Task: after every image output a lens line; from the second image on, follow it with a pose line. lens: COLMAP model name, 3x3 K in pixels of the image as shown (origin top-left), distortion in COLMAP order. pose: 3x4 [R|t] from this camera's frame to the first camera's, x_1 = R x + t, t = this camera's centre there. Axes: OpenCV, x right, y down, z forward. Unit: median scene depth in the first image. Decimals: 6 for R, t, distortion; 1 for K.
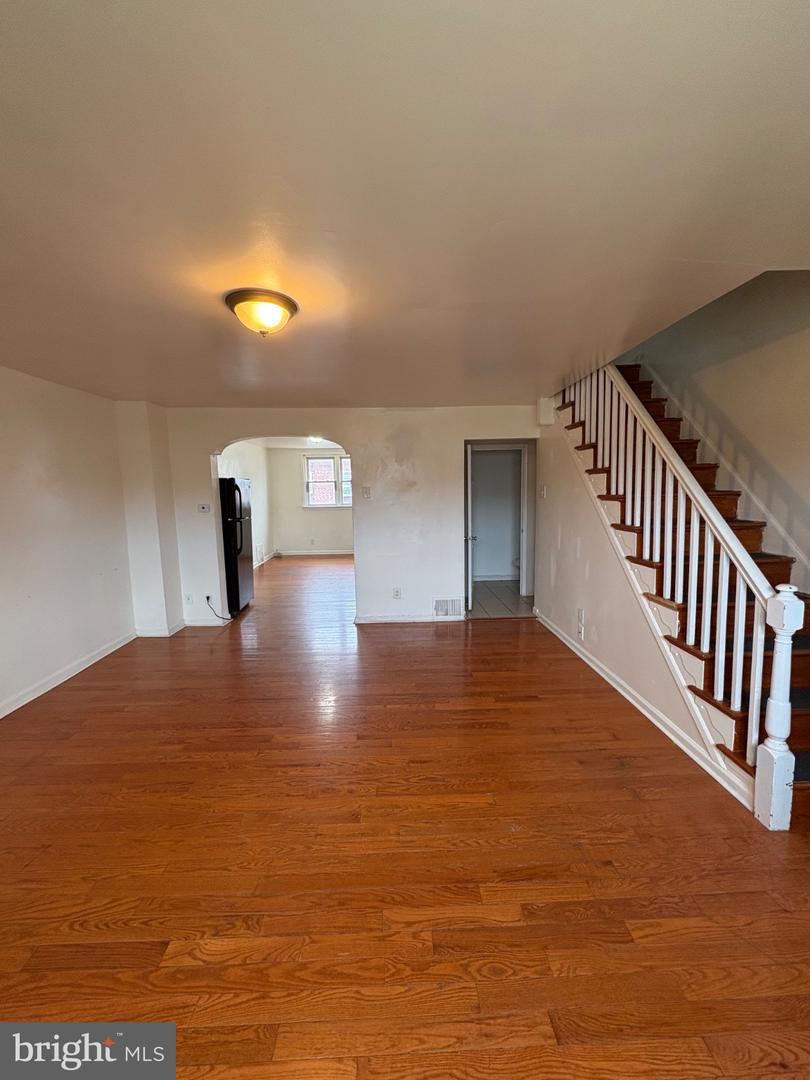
lens RADIAL K [[430.9, 0, 402.6], [0, 430.9, 535.0], [0, 0, 1]] dist [0.000719, 0.000147]
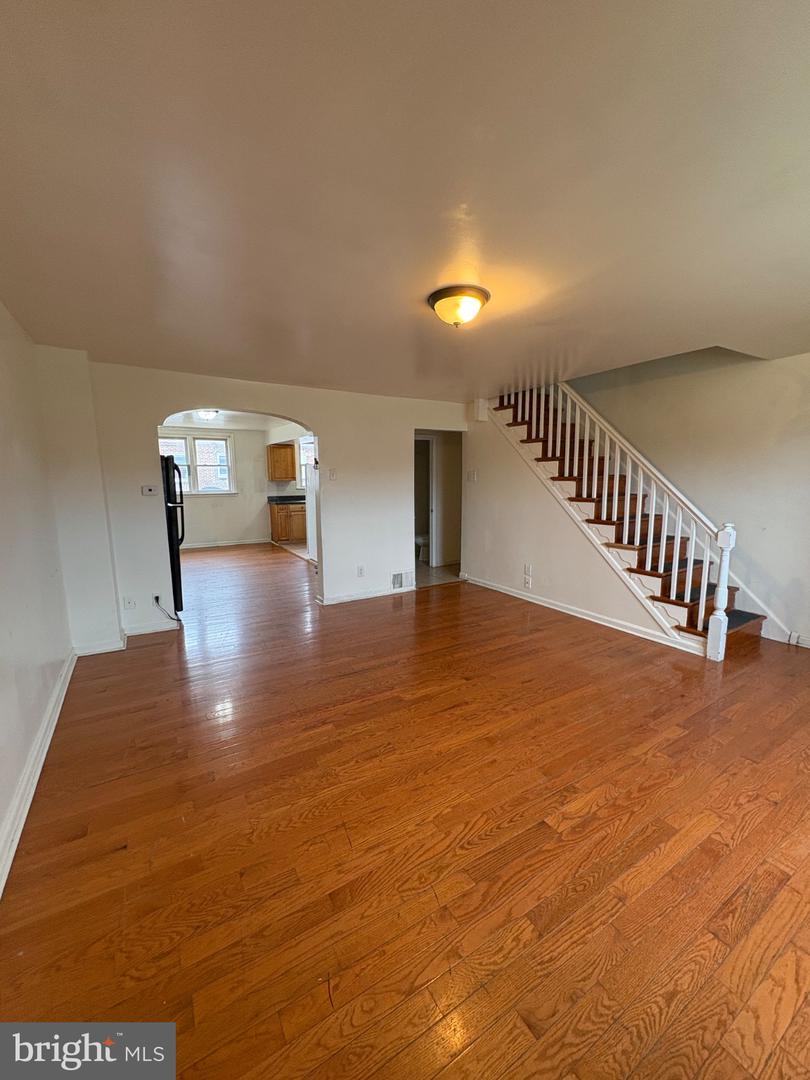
lens RADIAL K [[430.9, 0, 403.4], [0, 430.9, 536.3], [0, 0, 1]] dist [0.000719, 0.000147]
pose [[0.868496, -0.056118, 0.492509, -0.482574], [0.044576, 0.998387, 0.035153, 0.019157], [-0.493687, -0.008576, 0.869597, 0.039658]]
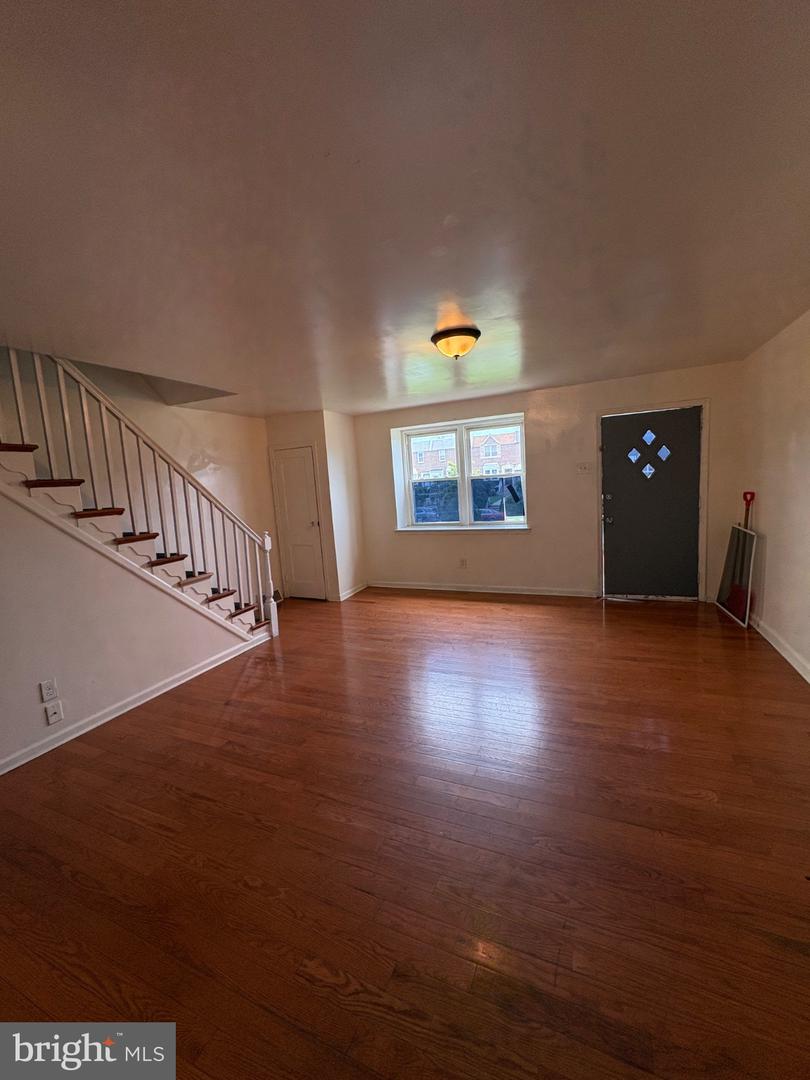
lens RADIAL K [[430.9, 0, 406.8], [0, 430.9, 536.2], [0, 0, 1]] dist [0.000719, 0.000147]
pose [[-0.900571, 0.030023, 0.433670, -0.352938], [0.131921, 0.969441, 0.206836, -0.102053], [-0.414208, 0.243481, -0.877012, 1.129070]]
